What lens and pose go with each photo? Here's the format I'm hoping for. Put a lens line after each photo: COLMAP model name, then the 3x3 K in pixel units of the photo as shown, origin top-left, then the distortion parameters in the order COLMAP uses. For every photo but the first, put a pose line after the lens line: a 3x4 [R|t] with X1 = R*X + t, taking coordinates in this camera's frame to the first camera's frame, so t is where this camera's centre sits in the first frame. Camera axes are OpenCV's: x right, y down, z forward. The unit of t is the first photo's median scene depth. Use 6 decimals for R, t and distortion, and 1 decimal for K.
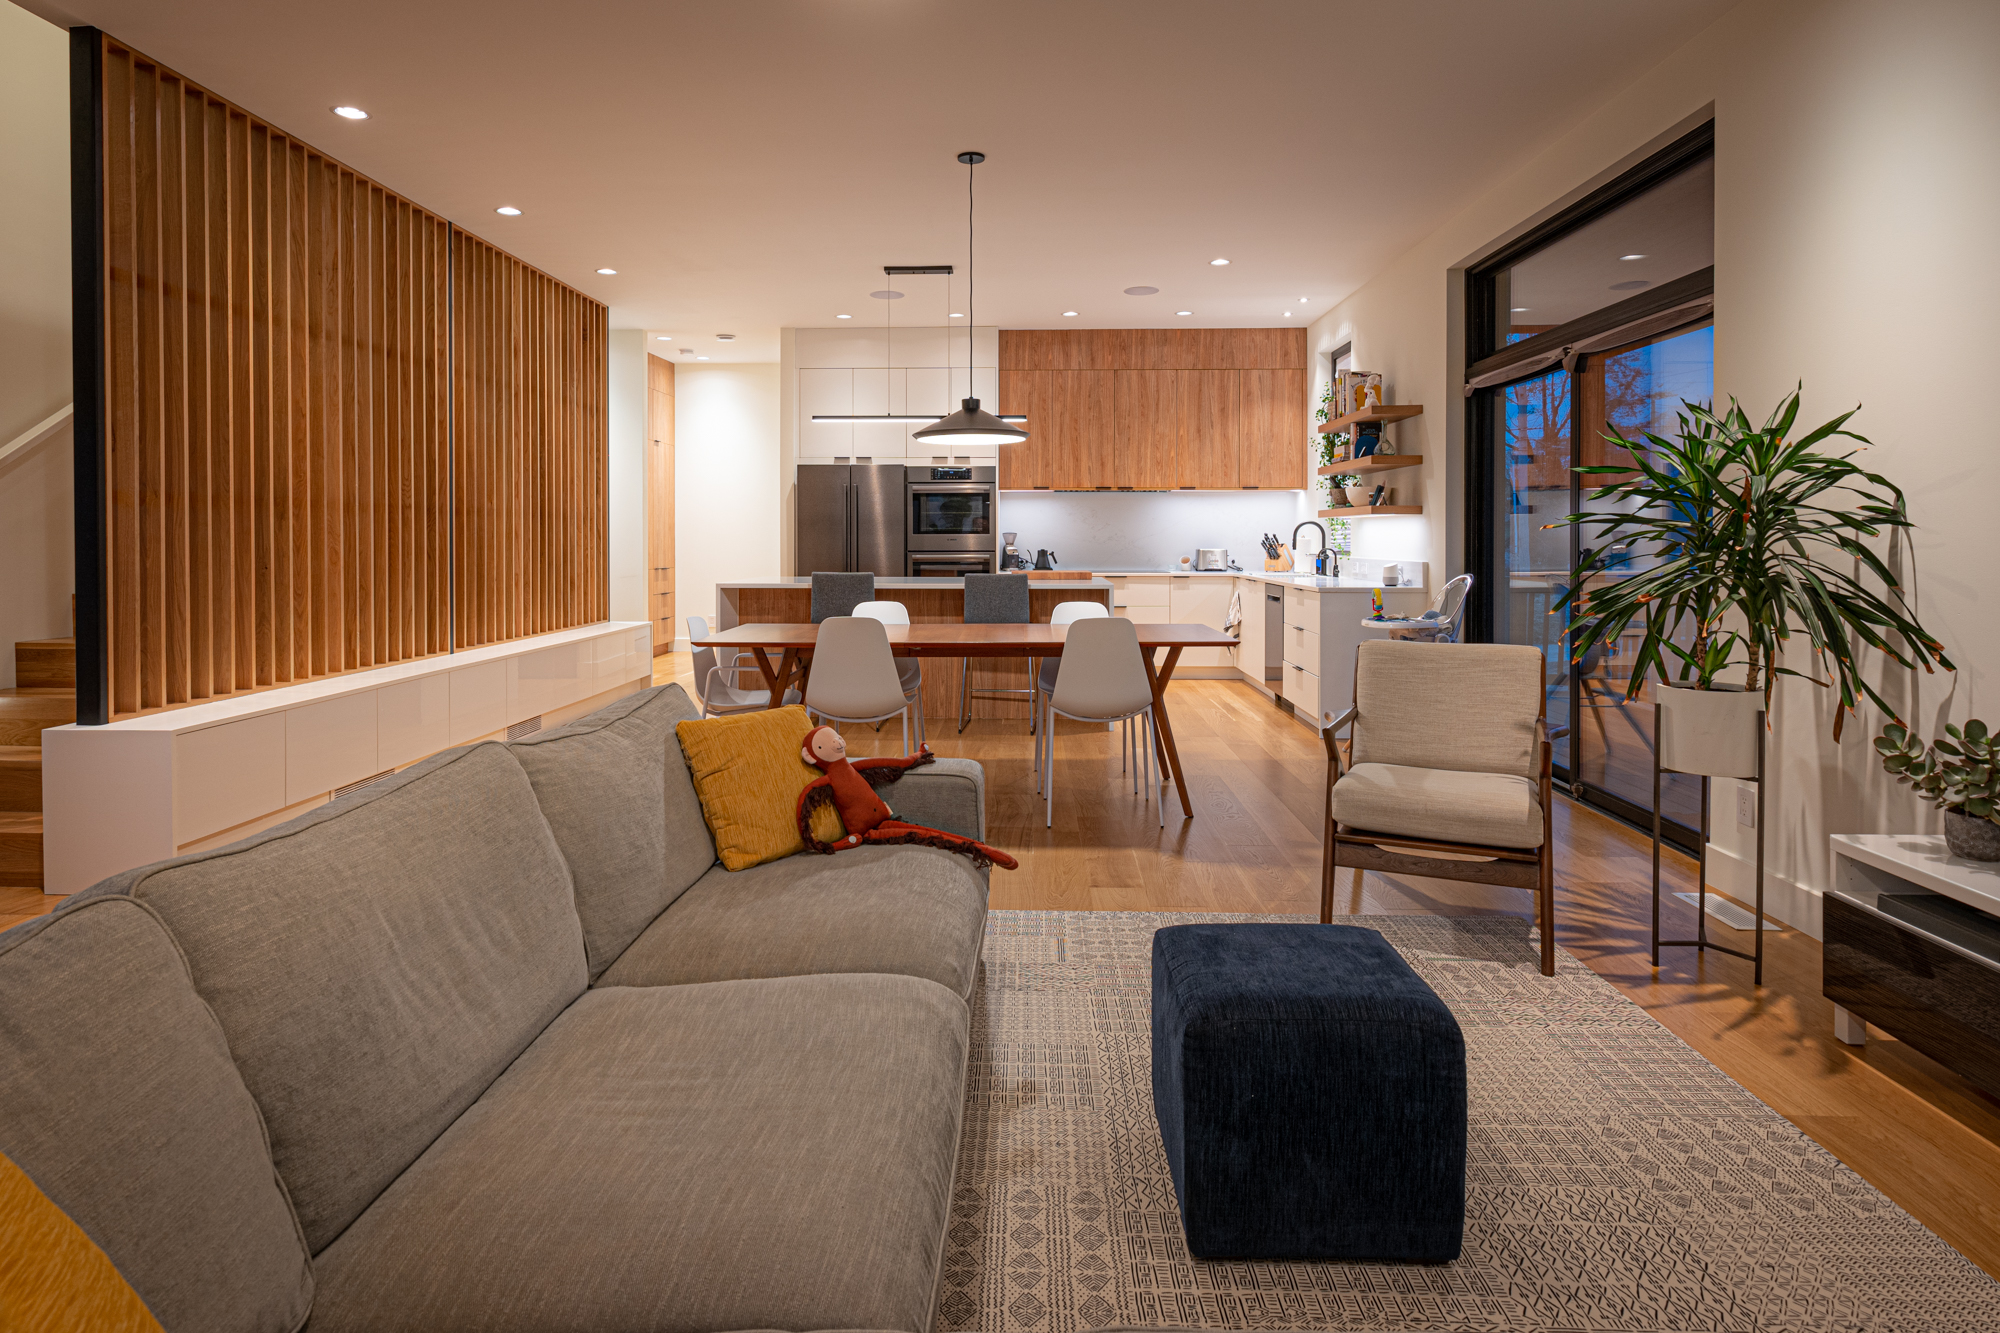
lens RADIAL K [[959.9, 0, 1002.5], [0, 959.9, 539.2], [0, 0, 1]] dist [-0.000516, 0.000090]
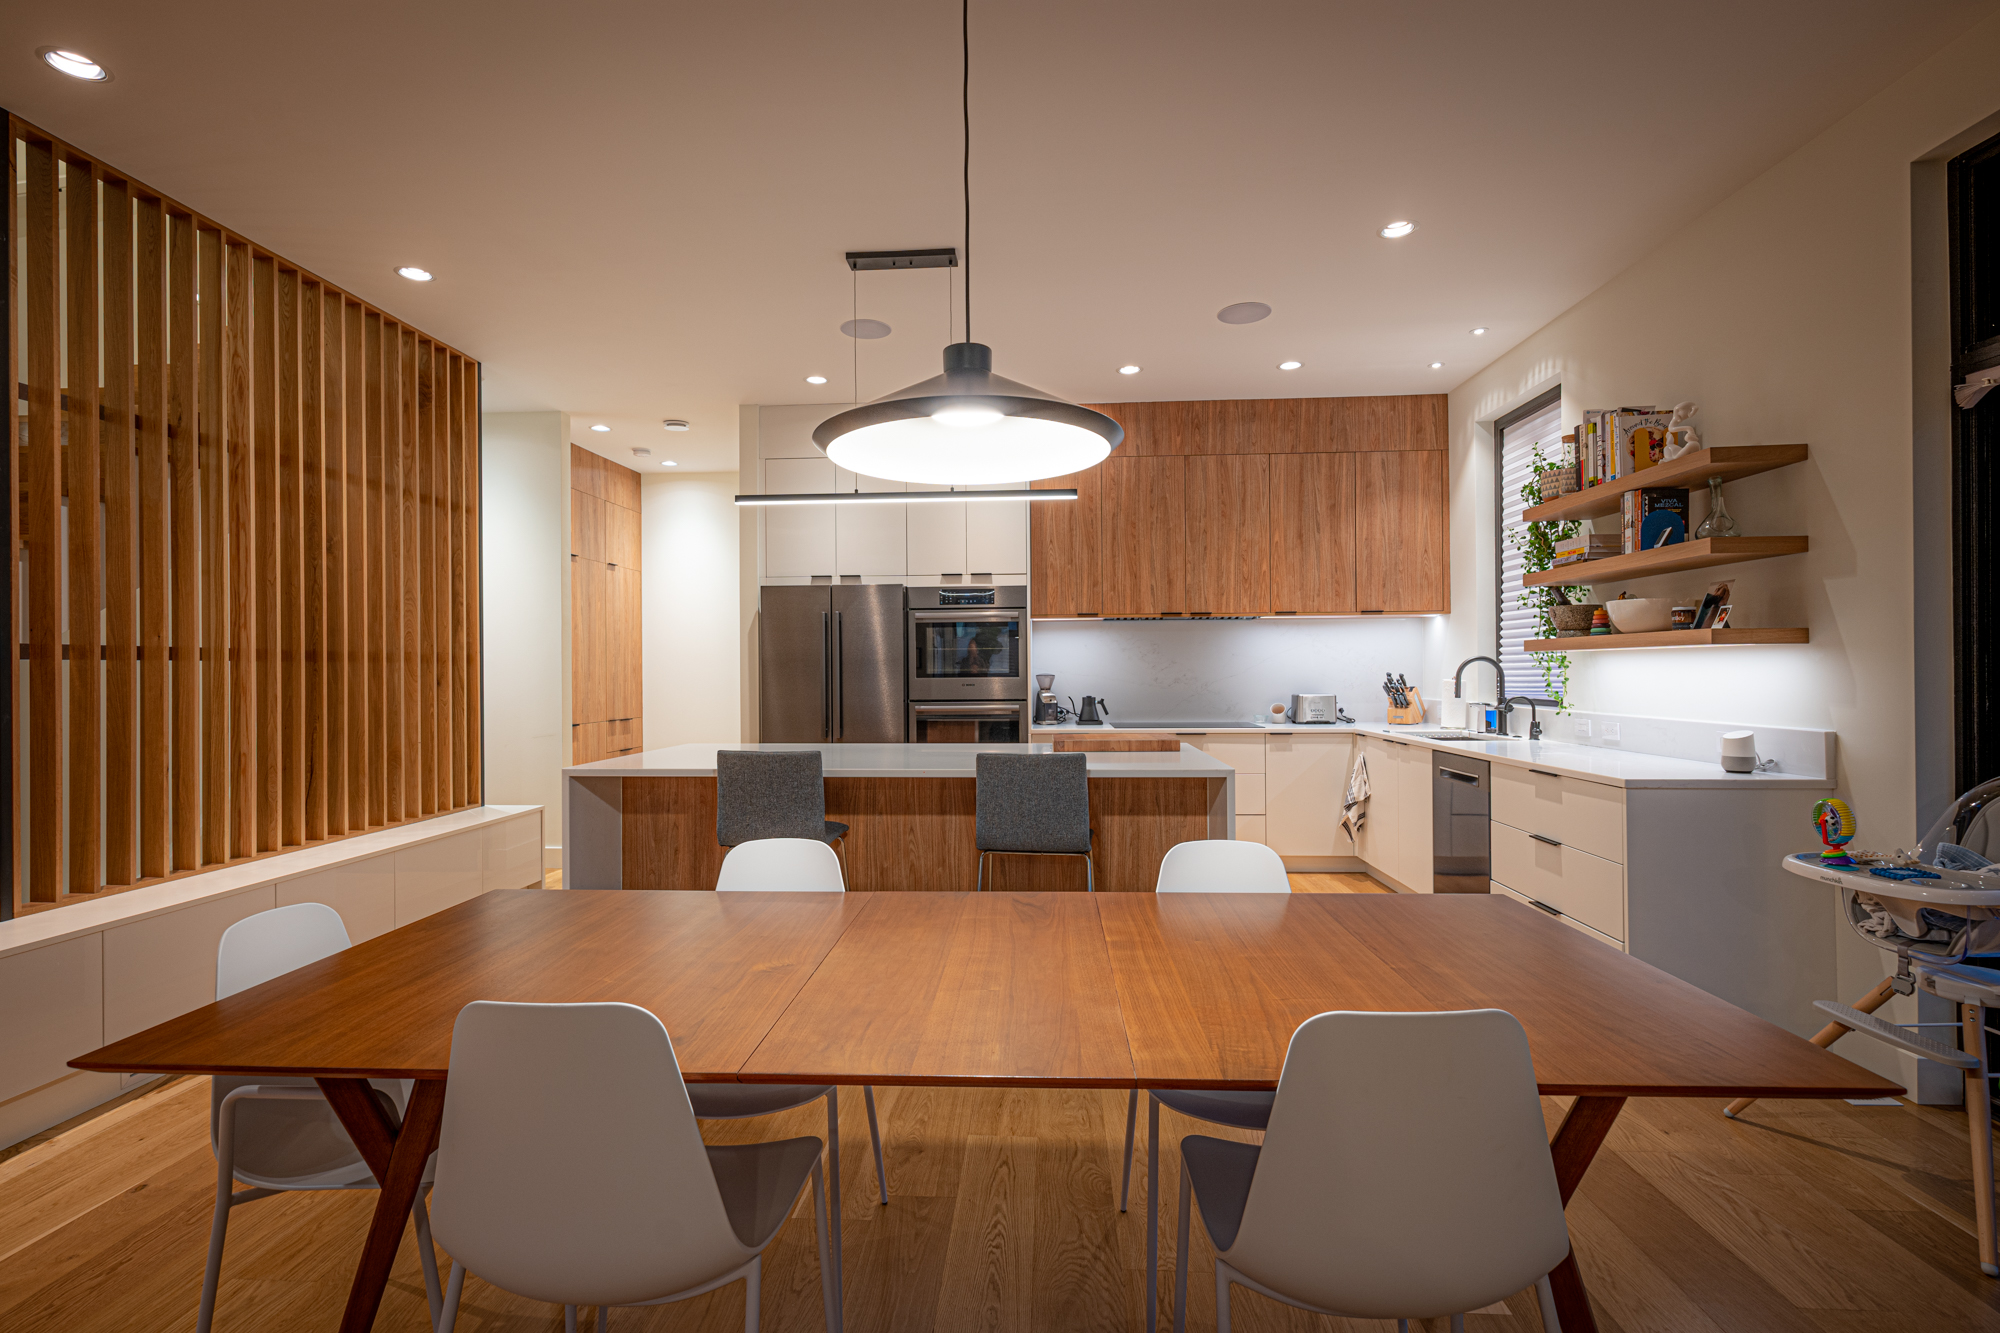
lens RADIAL K [[922.7, 0, 1000.0], [0, 922.7, 666.5], [0, 0, 1]] dist [0.000553, 0.000076]
pose [[0.999357, -0.007200, -0.035115, -0.003050], [0.006885, 0.999935, -0.009088, -0.007007], [0.035178, 0.008840, 0.999342, 0.280280]]
